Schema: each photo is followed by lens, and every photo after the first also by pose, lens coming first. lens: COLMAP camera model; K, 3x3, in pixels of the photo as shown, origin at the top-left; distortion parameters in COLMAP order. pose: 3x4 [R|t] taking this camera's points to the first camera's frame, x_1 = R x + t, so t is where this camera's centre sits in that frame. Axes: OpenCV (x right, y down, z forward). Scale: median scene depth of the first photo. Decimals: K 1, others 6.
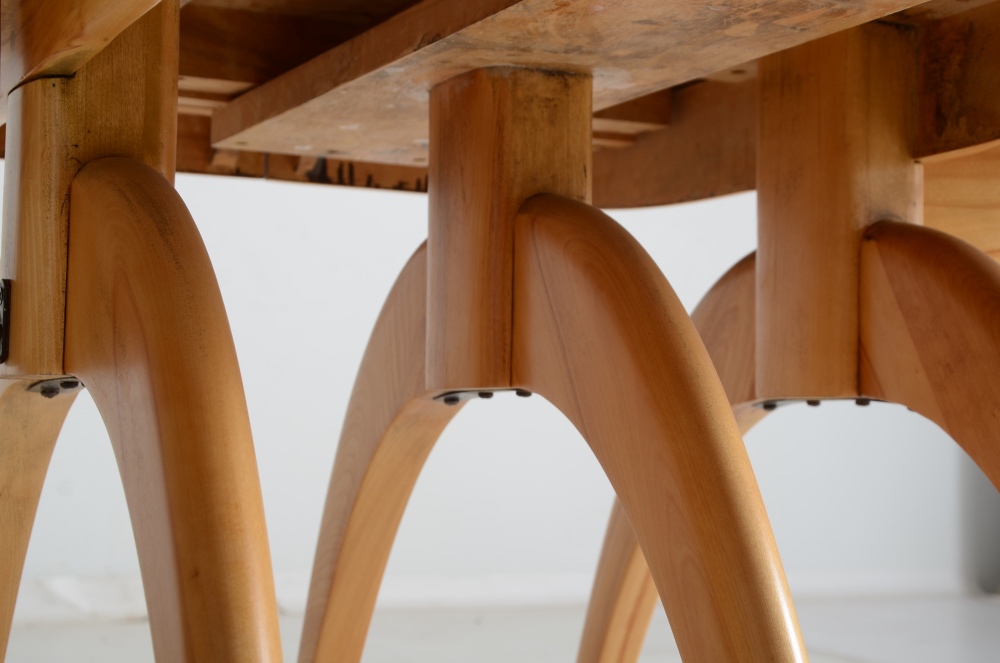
lens RADIAL K [[1755.2, 0, 500.0], [0, 1755.2, 331.5], [0, 0, 1]] dist [0.200372, 0.006710]
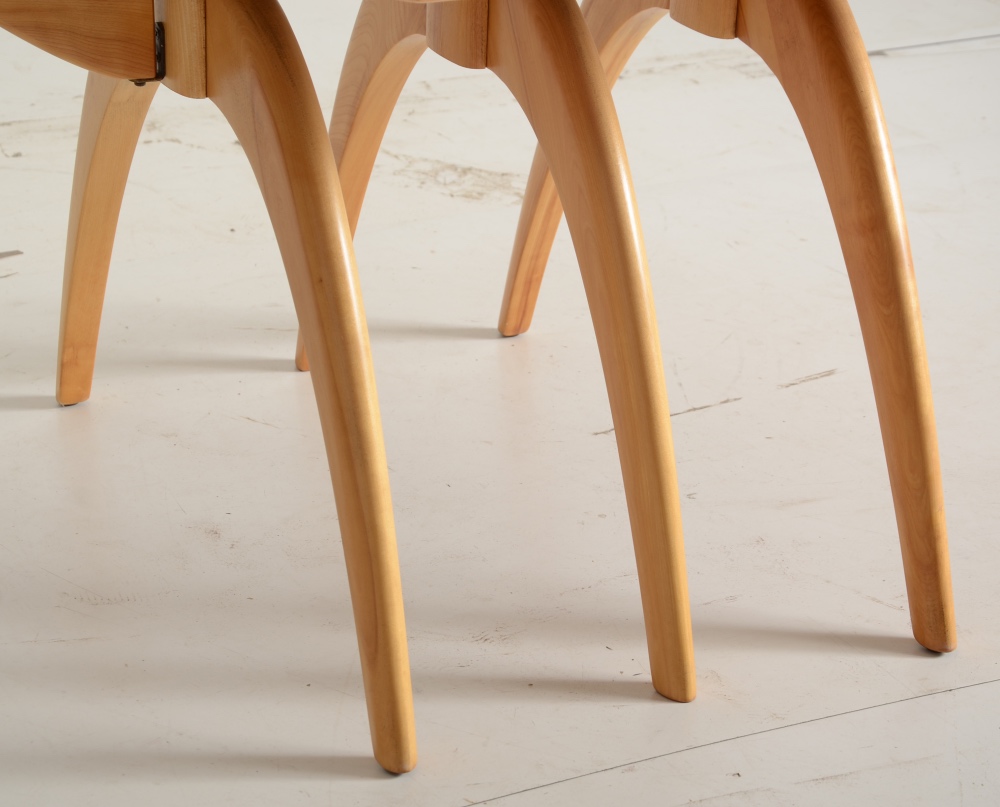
lens RADIAL K [[2769.5, 0, 500.0], [0, 2769.5, 403.5], [0, 0, 1]] dist [0.631978, -0.451408]
pose [[0.999804, 0.011984, 0.015788, -0.017898], [-0.017708, 0.897949, 0.439743, -0.839697], [-0.008907, -0.439936, 0.897985, -1.384665]]
